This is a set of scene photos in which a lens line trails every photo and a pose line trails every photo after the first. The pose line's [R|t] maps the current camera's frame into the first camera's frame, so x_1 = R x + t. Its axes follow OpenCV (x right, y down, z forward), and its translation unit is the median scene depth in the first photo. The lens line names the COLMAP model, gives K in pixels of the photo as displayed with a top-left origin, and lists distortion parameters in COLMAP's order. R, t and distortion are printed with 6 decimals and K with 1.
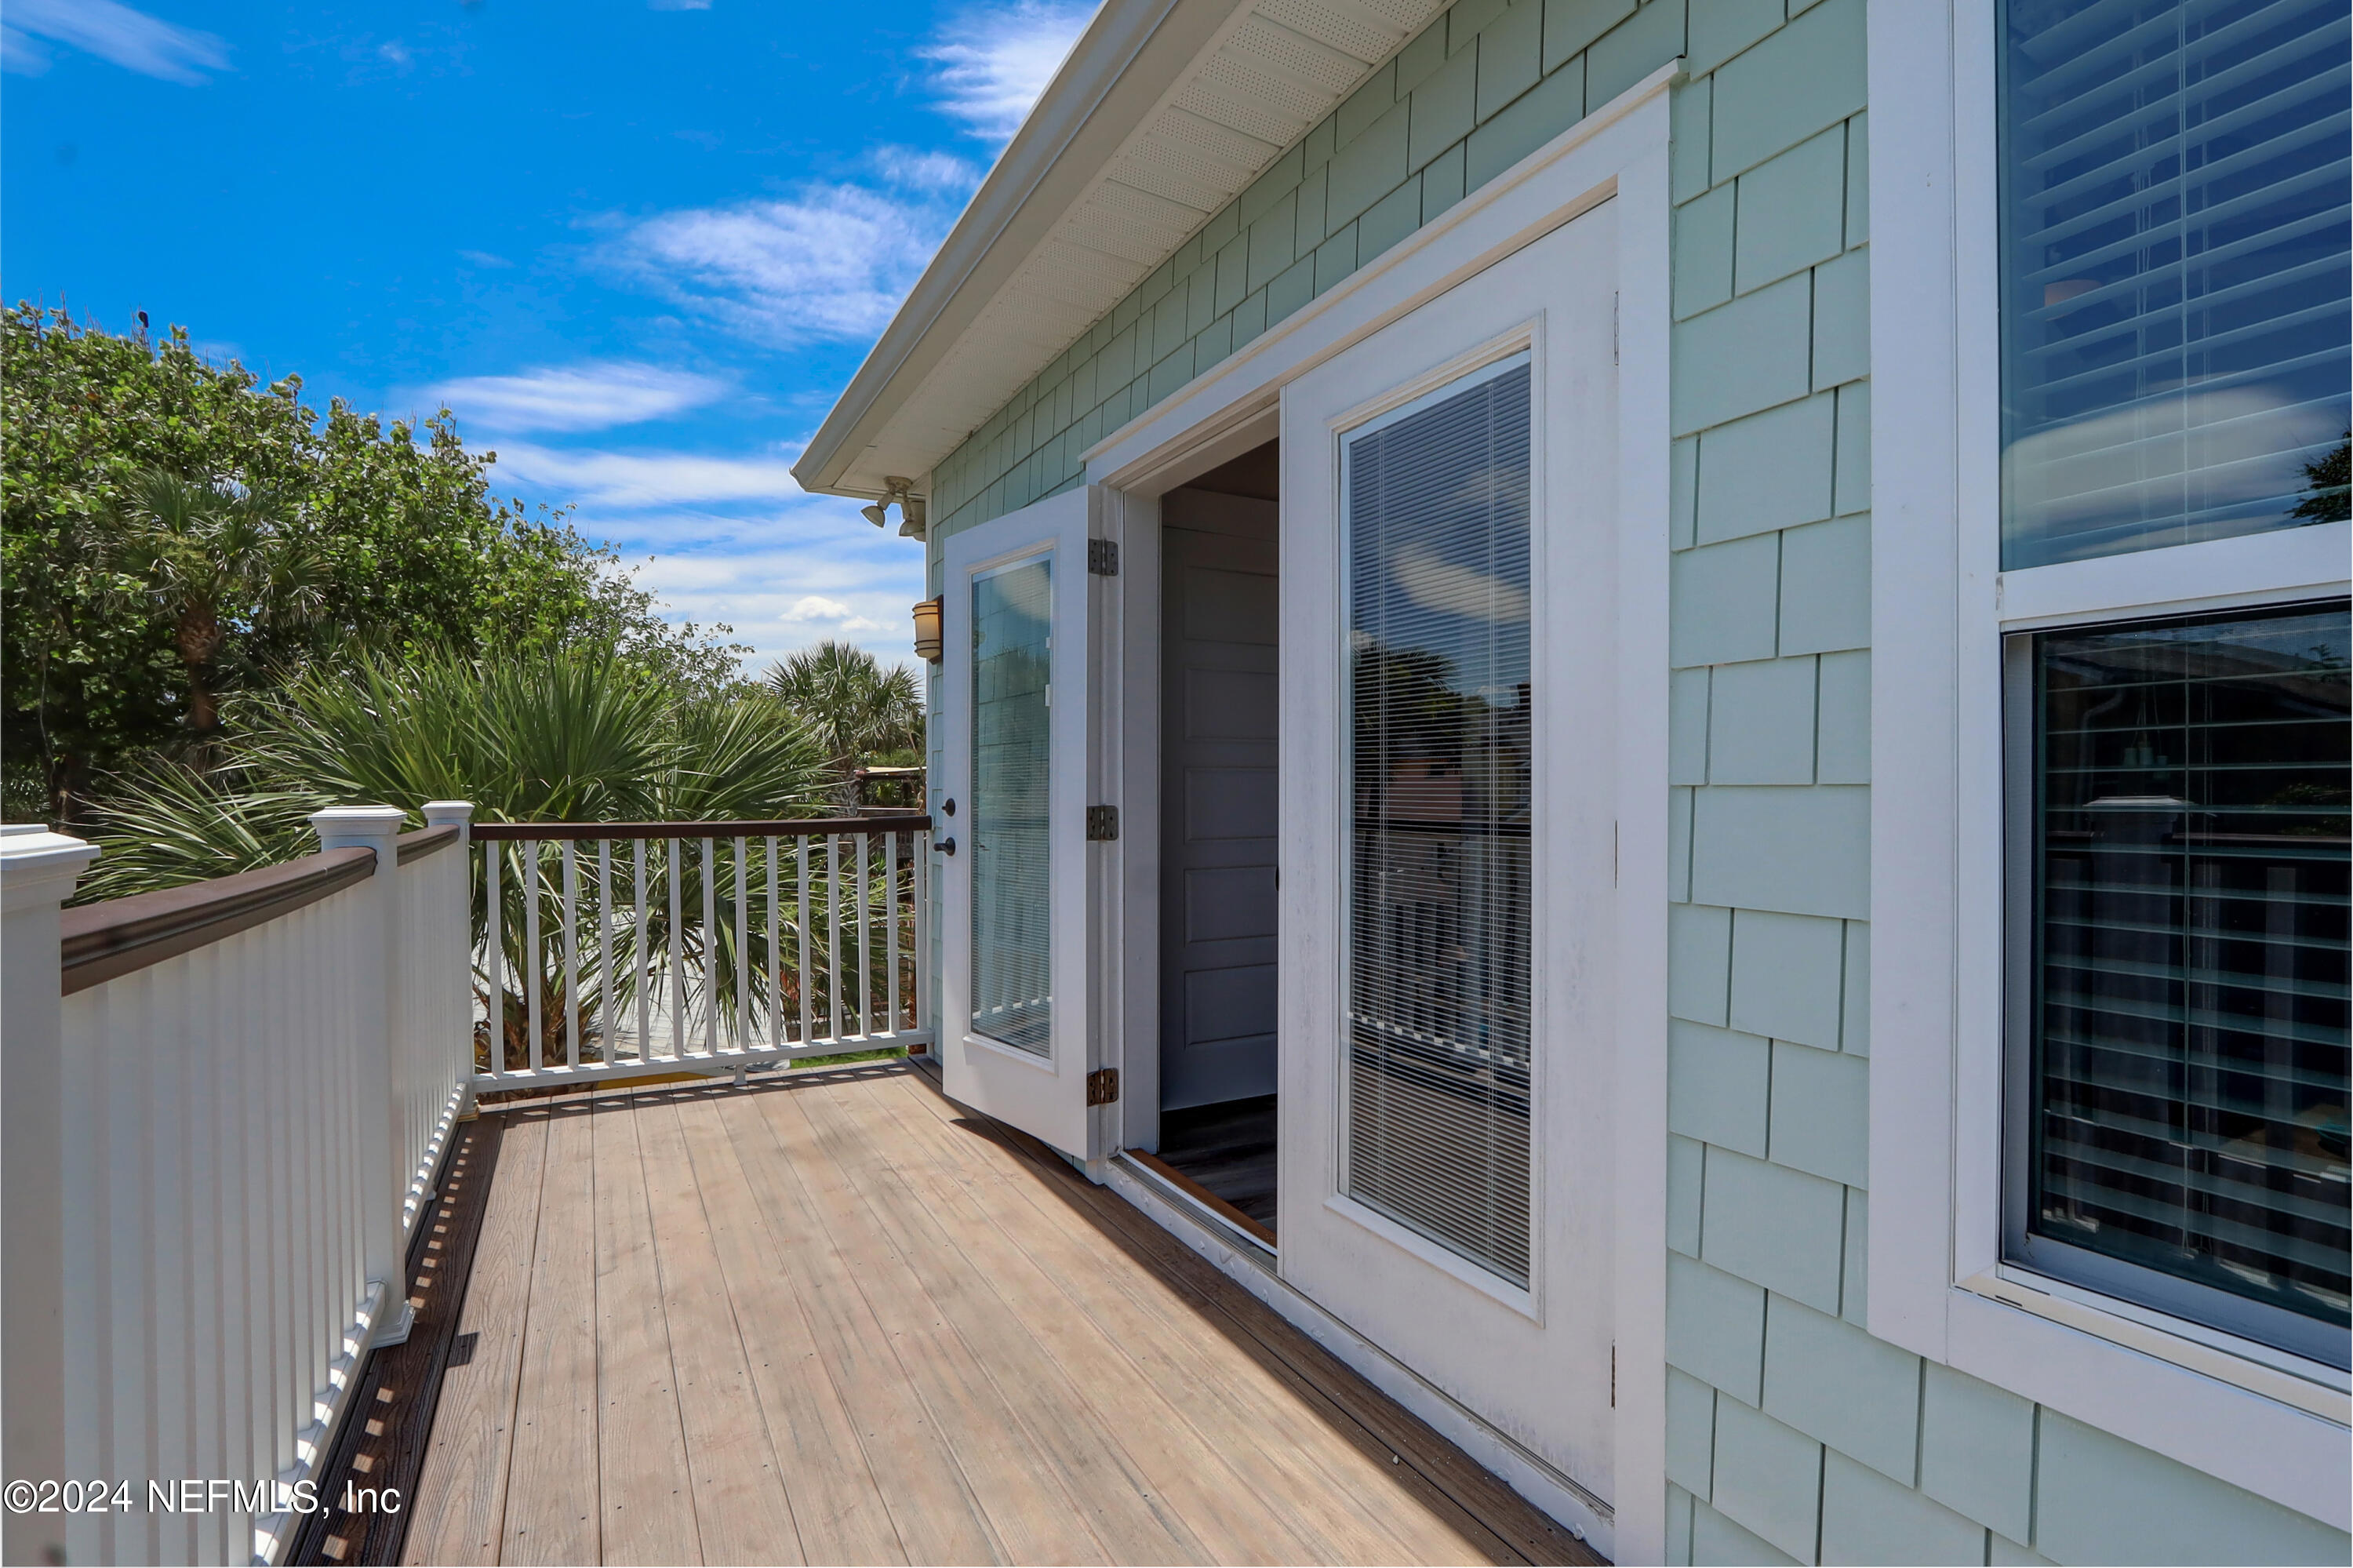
lens RADIAL K [[1091.8, 0, 1168.8], [0, 1091.8, 785.7], [0, 0, 1]] dist [0.000961, 0.000500]
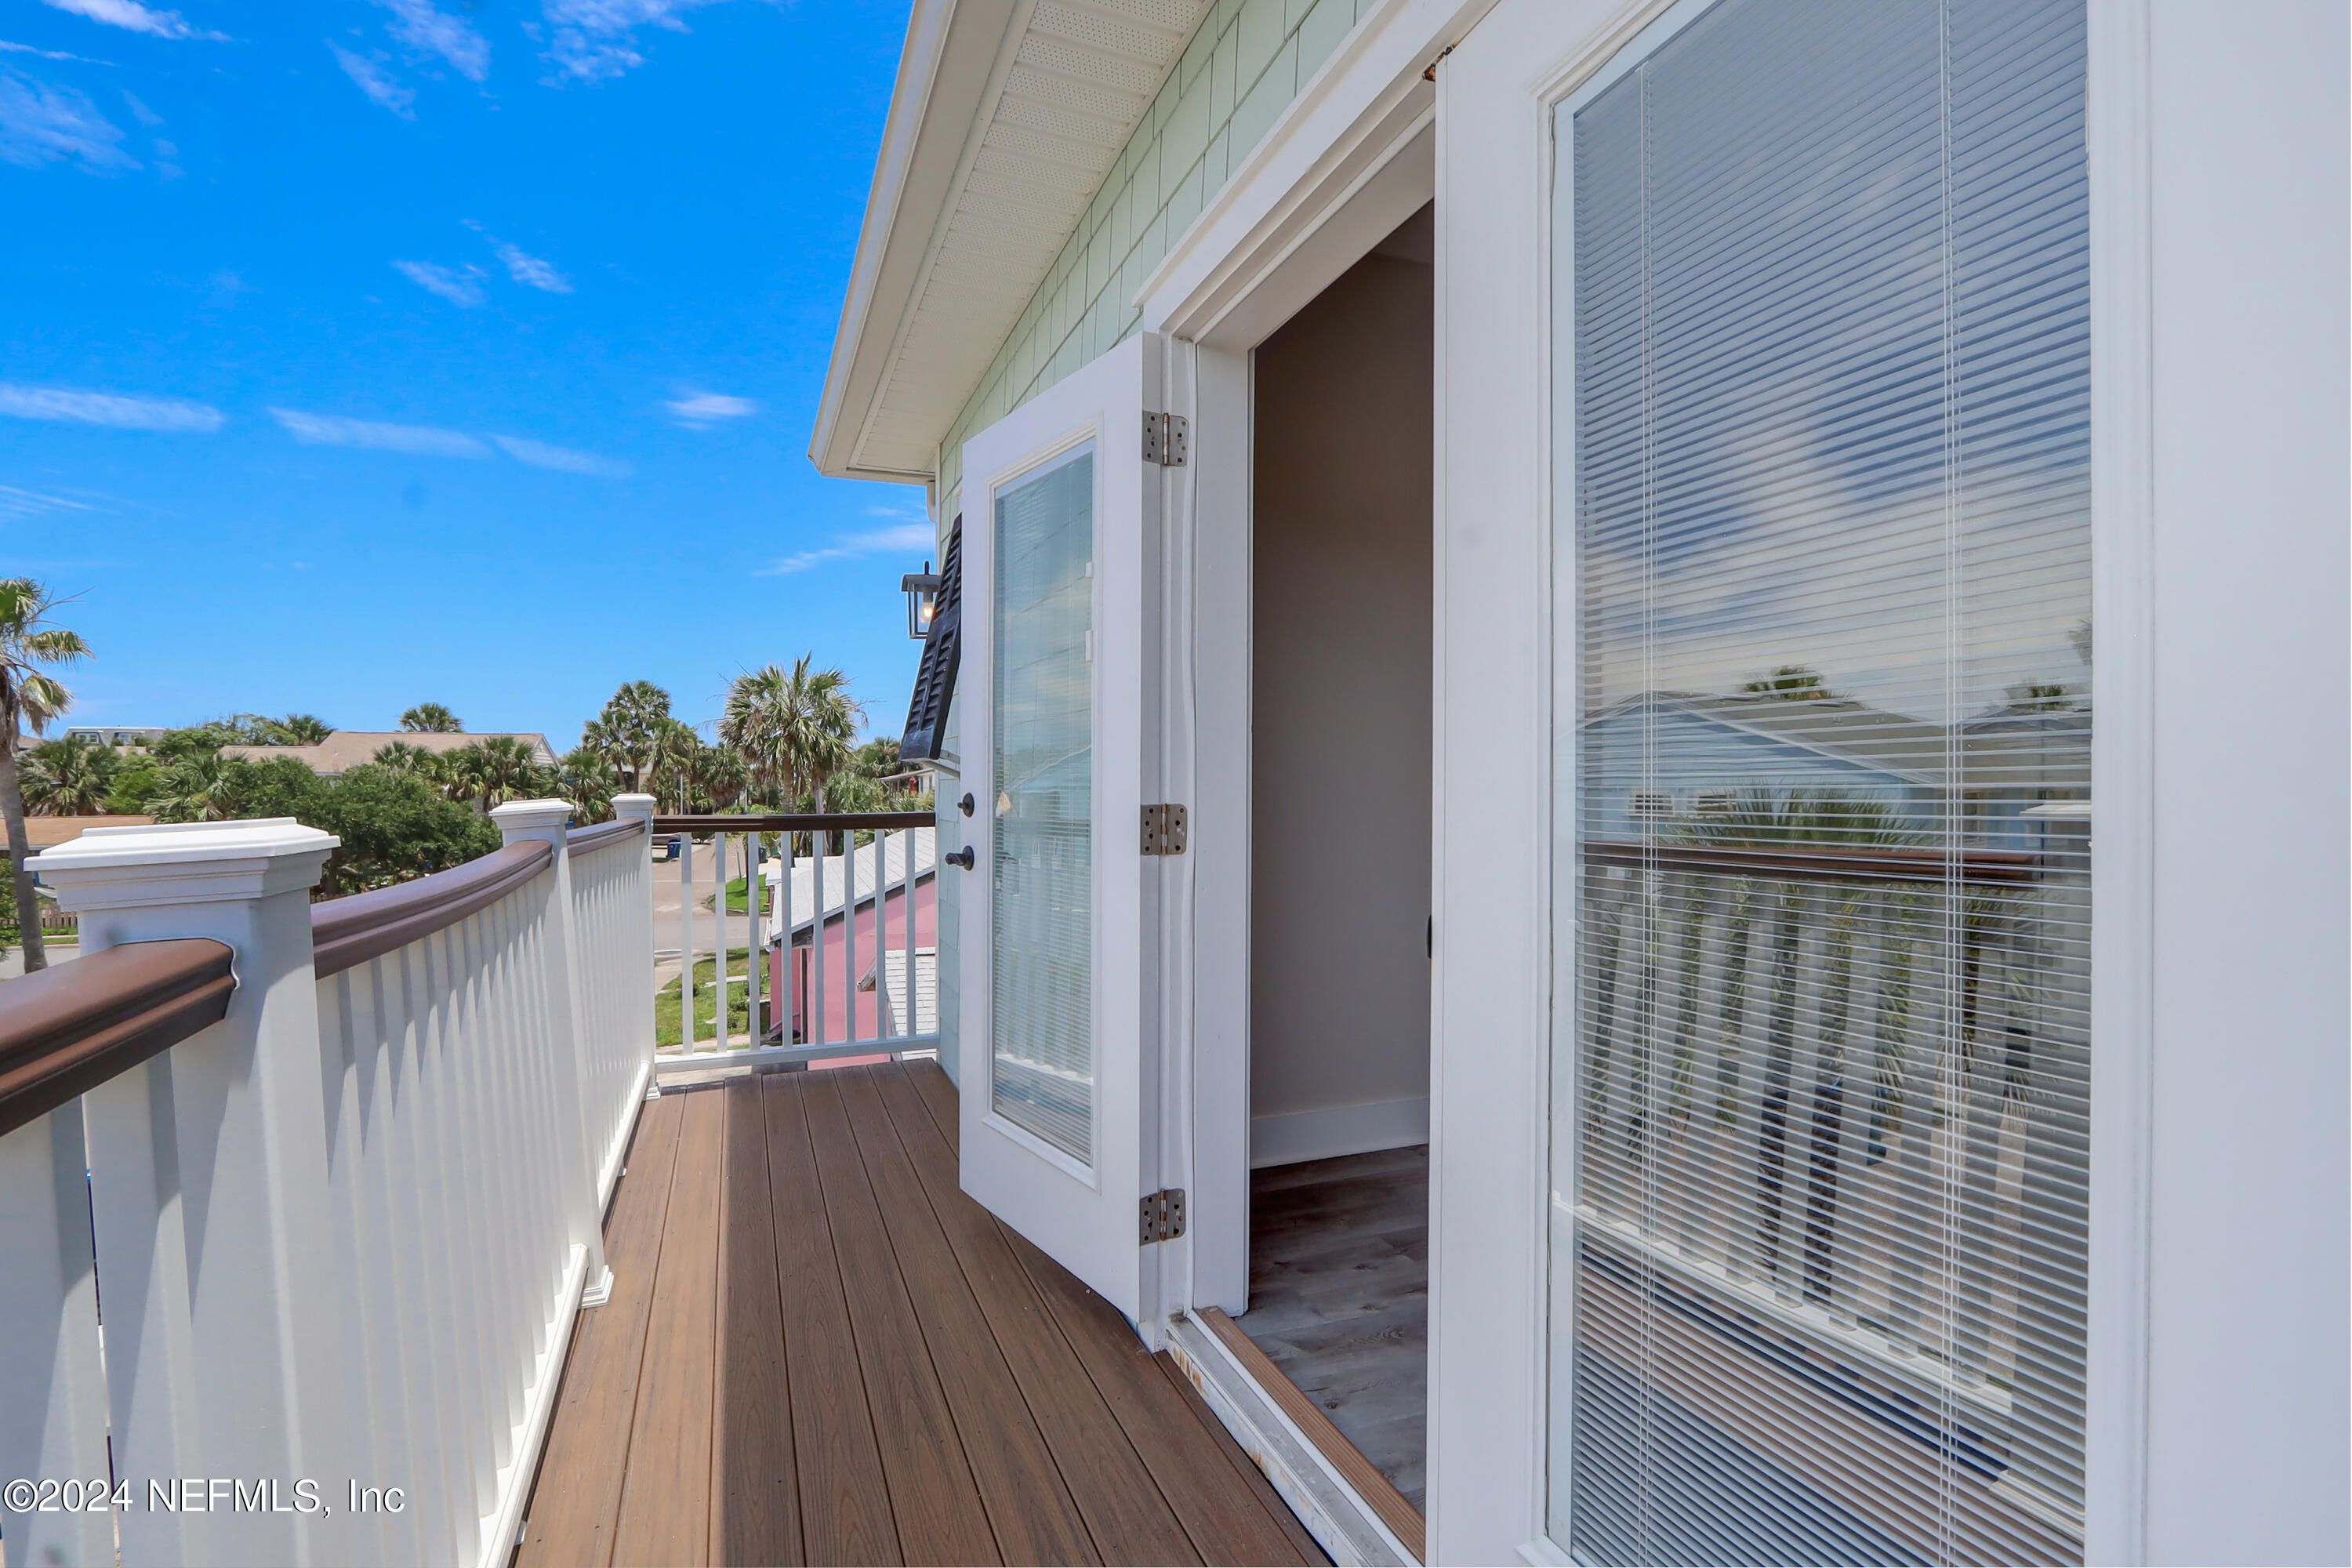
lens RADIAL K [[1091.3, 0, 1168.3], [0, 1091.3, 785.7], [0, 0, 1]] dist [0.000961, 0.000500]
pose [[0.994048, 0.000768, -0.108939, 0.016823], [-0.000126, 0.999983, 0.005902, 0.002532], [0.108942, -0.005854, 0.994031, 0.320624]]
